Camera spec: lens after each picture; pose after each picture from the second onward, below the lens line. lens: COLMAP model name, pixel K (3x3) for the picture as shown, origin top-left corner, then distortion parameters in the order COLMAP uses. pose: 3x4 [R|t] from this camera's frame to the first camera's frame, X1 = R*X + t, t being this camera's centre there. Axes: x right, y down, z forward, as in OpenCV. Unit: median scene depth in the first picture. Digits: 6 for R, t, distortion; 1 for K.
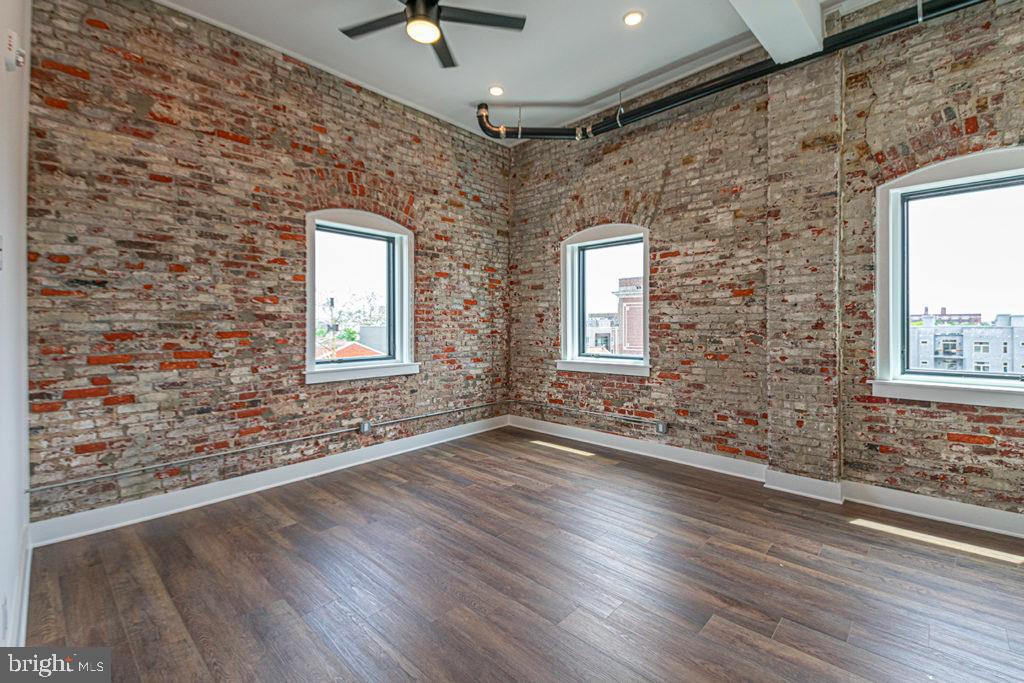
lens RADIAL K [[441.1, 0, 479.9], [0, 441.1, 327.9], [0, 0, 1]] dist [0.027662, -0.014505]
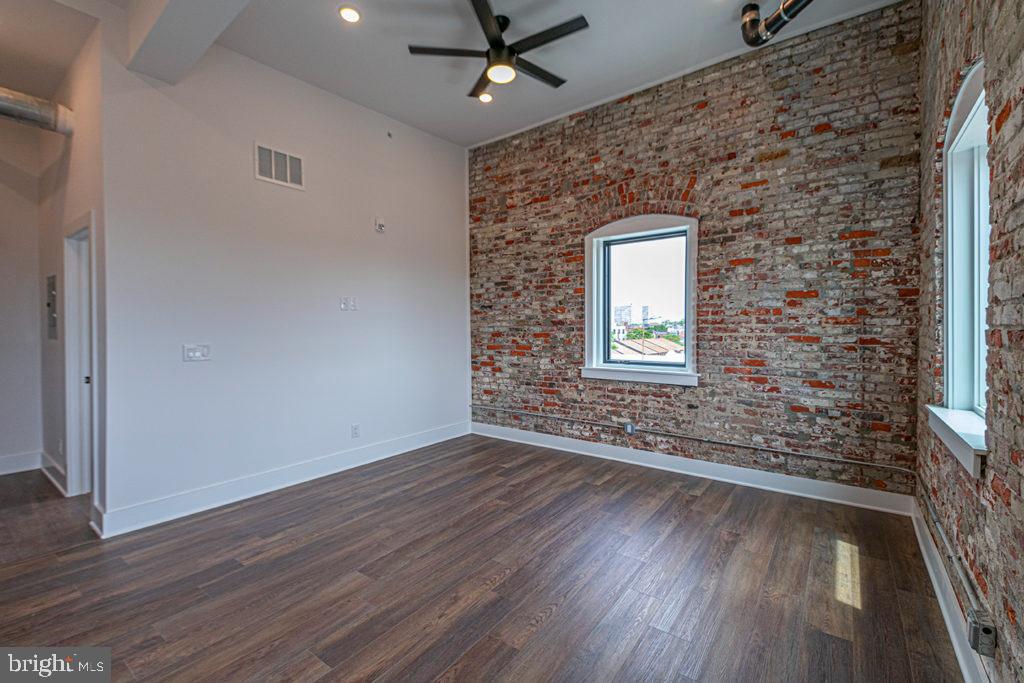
lens RADIAL K [[441.1, 0, 549.6], [0, 441.1, 339.4], [0, 0, 1]] dist [0.027662, -0.014505]
pose [[0.151472, 0.024516, -0.988158, 0.861160], [-0.007581, 0.999692, 0.023640, -0.006030], [0.988433, 0.003910, 0.151611, 0.791137]]
